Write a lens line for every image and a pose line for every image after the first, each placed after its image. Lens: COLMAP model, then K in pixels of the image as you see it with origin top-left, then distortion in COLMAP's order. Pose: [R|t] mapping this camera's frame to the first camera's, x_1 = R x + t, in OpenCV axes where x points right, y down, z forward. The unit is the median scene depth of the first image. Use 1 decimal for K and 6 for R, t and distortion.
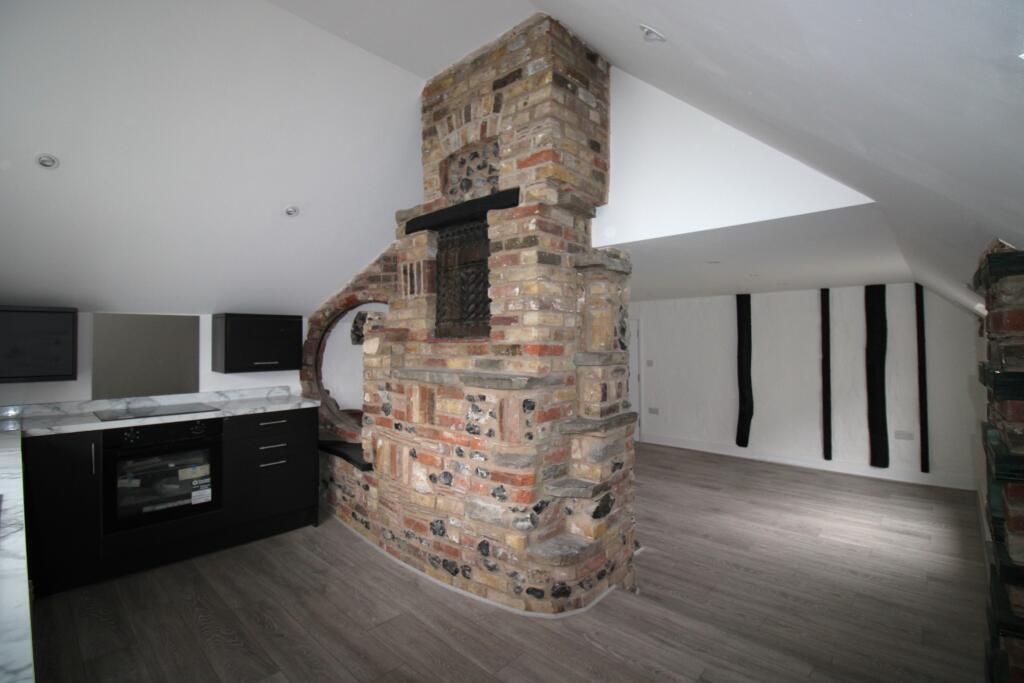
lens RADIAL K [[467.9, 0, 519.8], [0, 467.9, 334.3], [0, 0, 1]] dist [-0.001629, -0.017294]
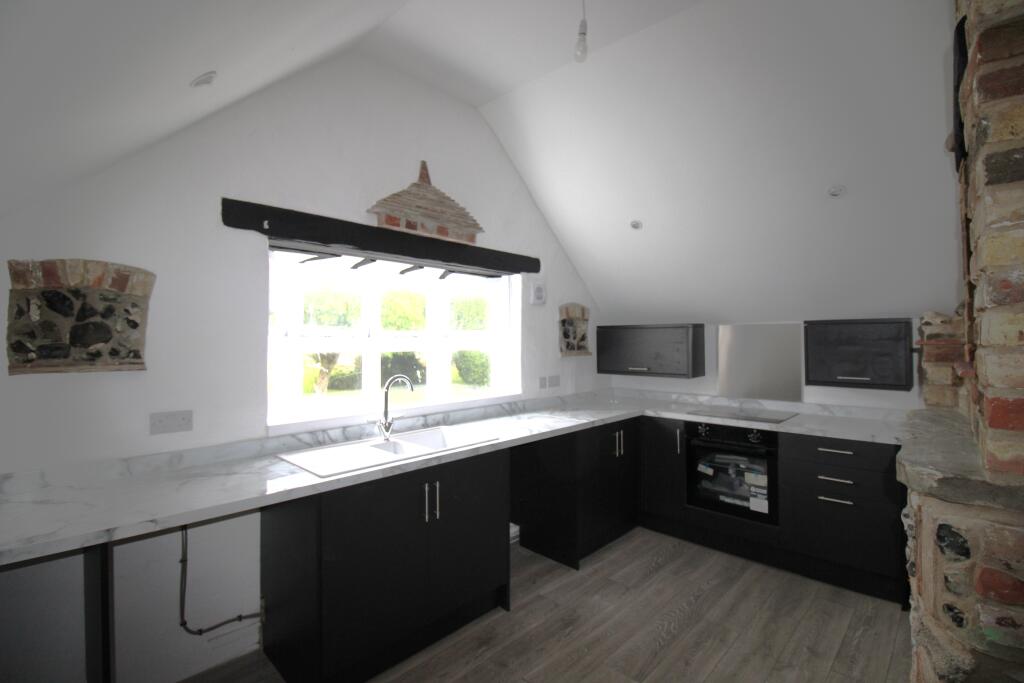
lens RADIAL K [[467.9, 0, 519.8], [0, 467.9, 334.3], [0, 0, 1]] dist [-0.001629, -0.017294]
pose [[-0.014060, -0.004891, -0.999889, 0.339461], [0.020829, 0.999770, -0.005183, -0.028459], [0.999684, -0.020900, -0.013955, 0.501964]]
